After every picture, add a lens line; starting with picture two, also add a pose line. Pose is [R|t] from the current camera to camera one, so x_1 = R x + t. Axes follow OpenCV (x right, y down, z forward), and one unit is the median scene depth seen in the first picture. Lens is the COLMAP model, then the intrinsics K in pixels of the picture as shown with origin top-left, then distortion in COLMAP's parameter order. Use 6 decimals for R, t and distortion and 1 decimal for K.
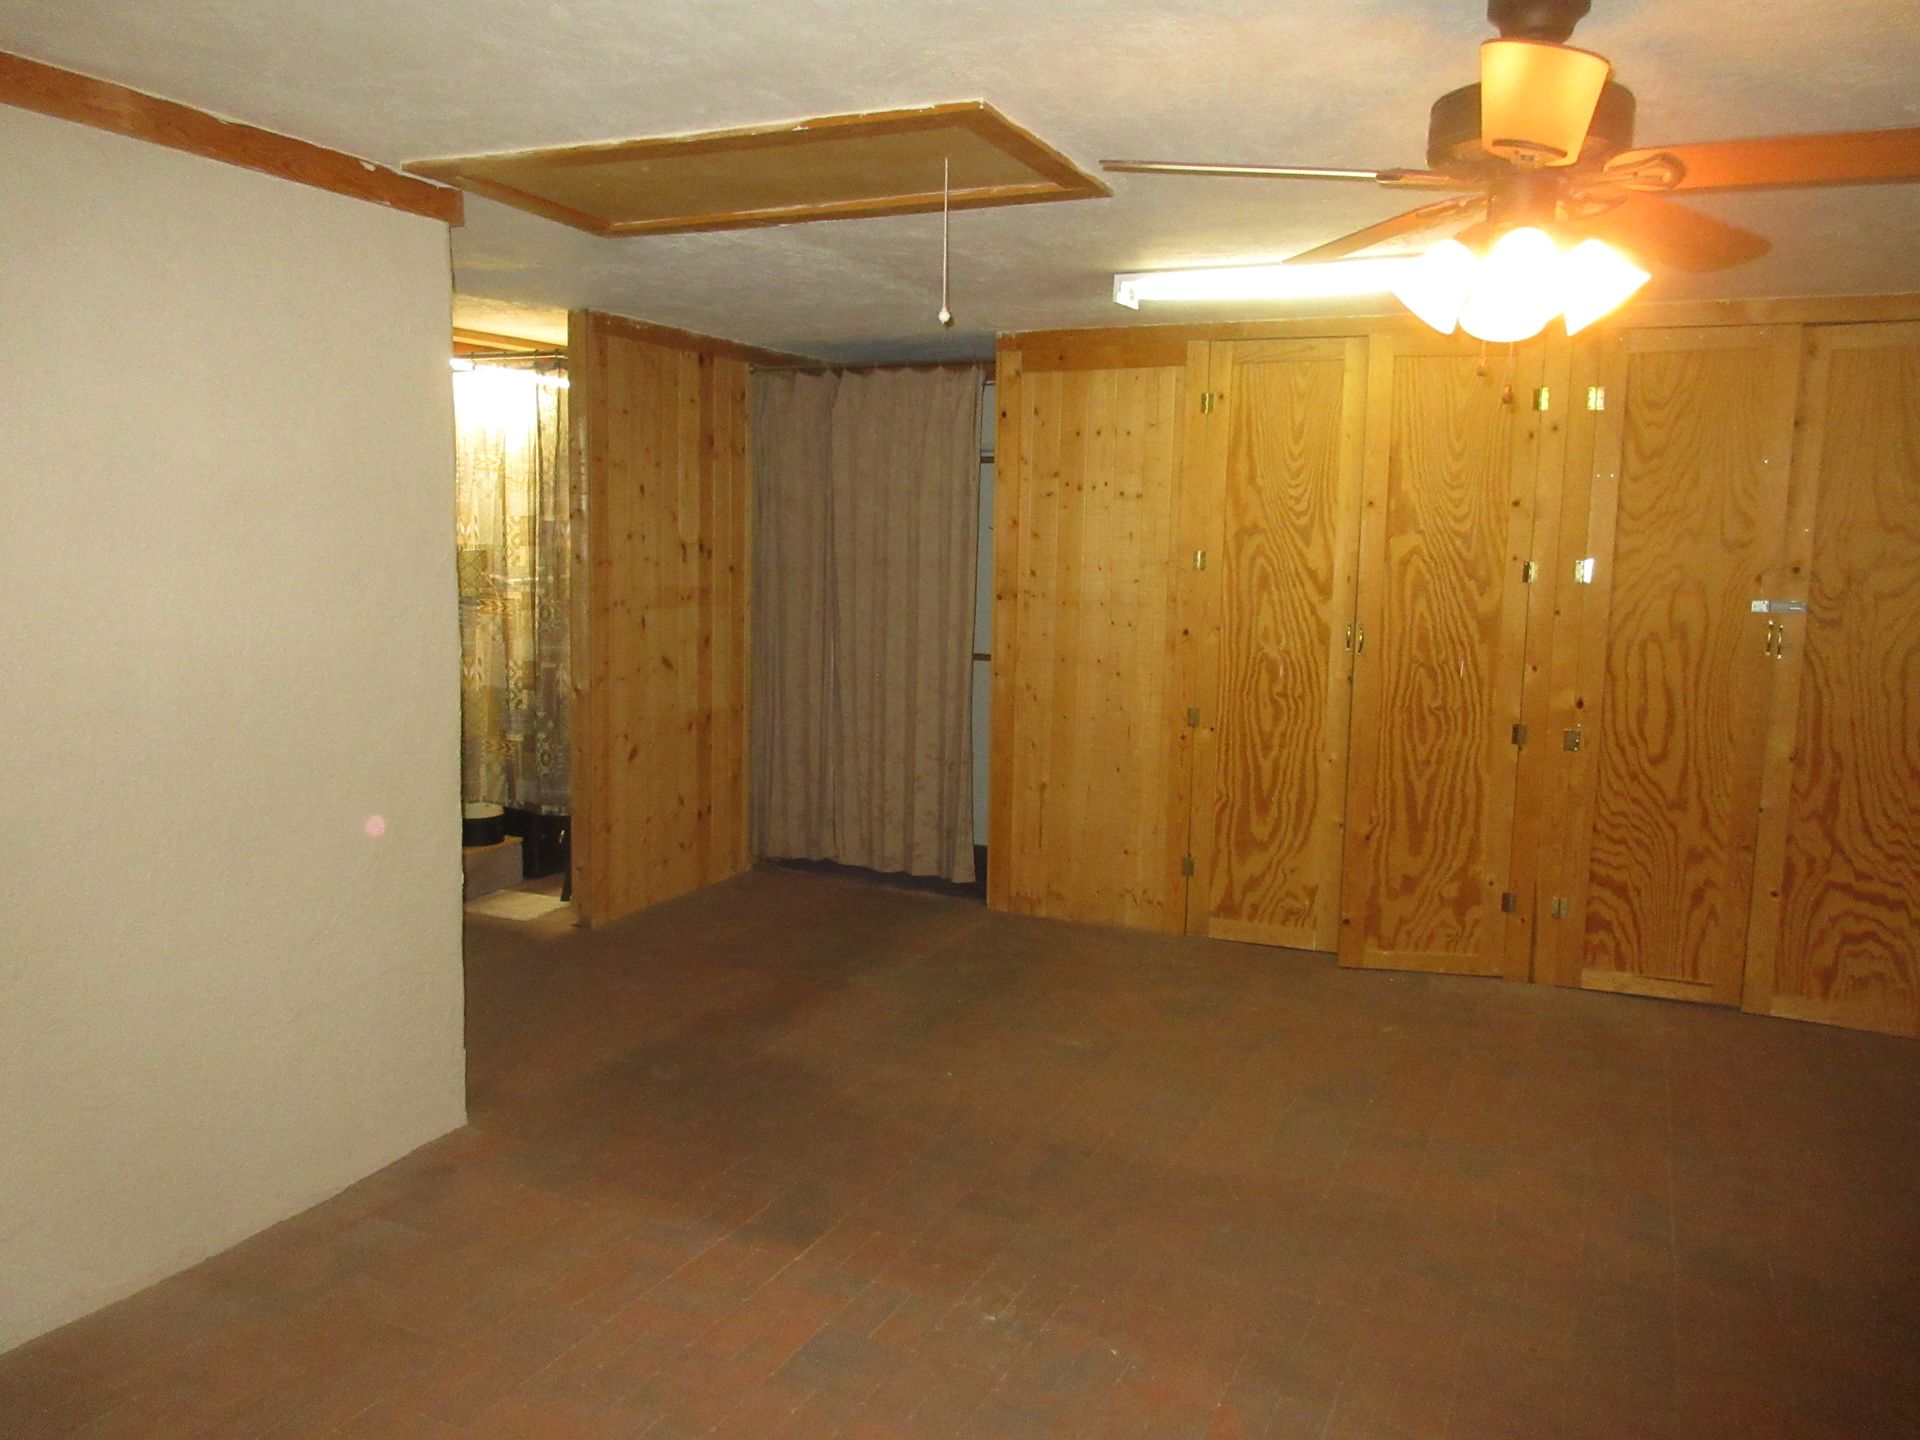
lens RADIAL K [[1434.9, 0, 966.0], [0, 1434.9, 728.1], [0, 0, 1]] dist [0.011587, -0.003072]
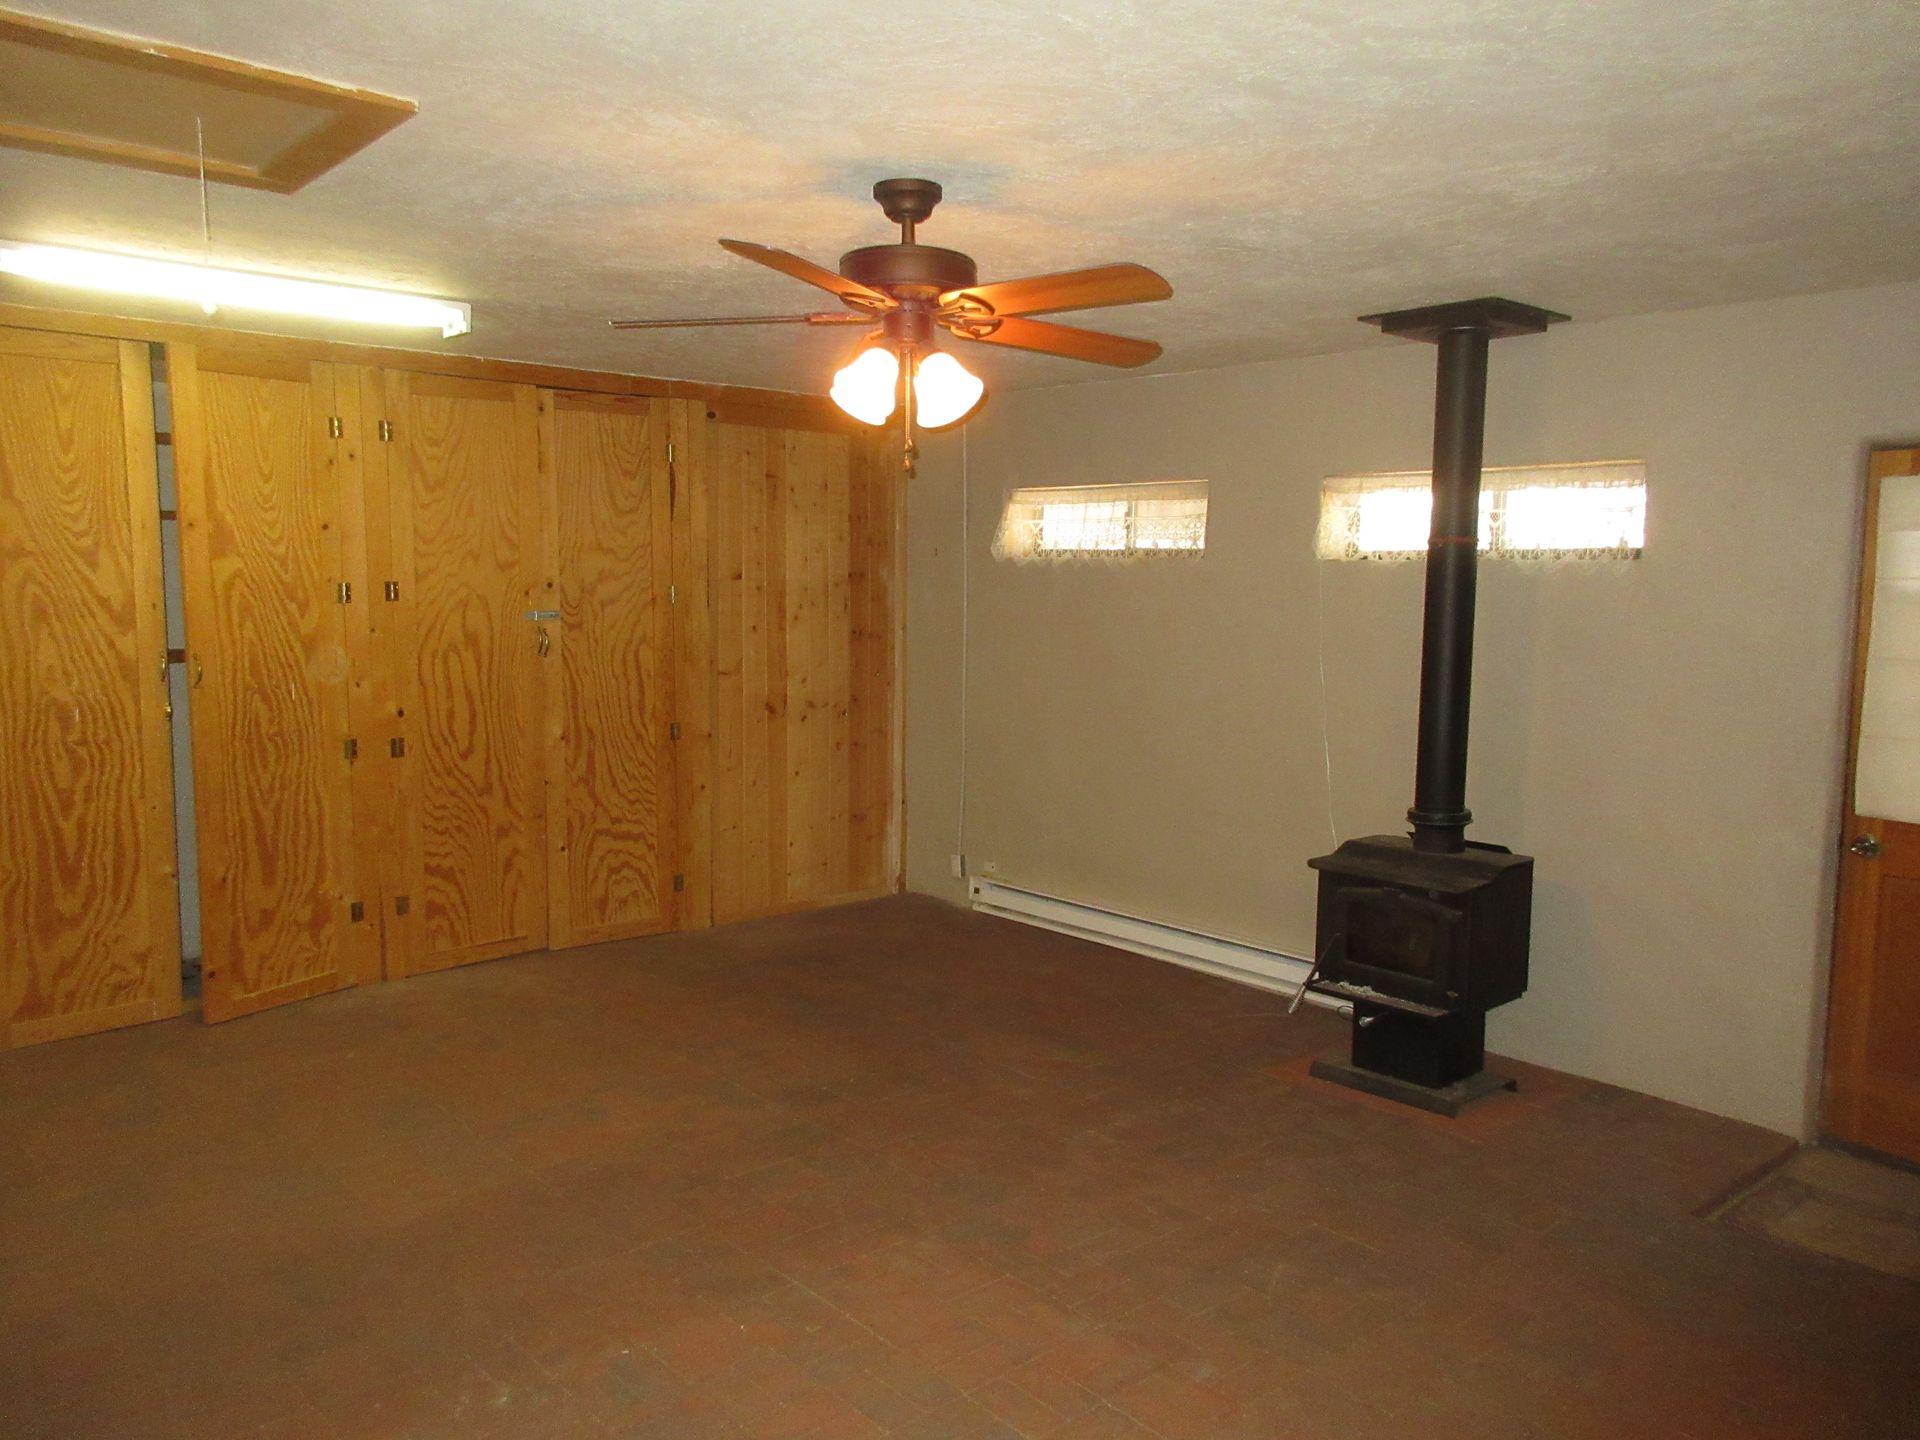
lens RADIAL K [[1434.9, 0, 962.3], [0, 1434.9, 729.3], [0, 0, 1]] dist [0.011587, -0.003072]
pose [[0.397028, -0.117588, 0.910243, -0.385046], [0.122553, 0.989670, 0.074394, -0.033018], [-0.909587, 0.082016, 0.407338, 0.175018]]
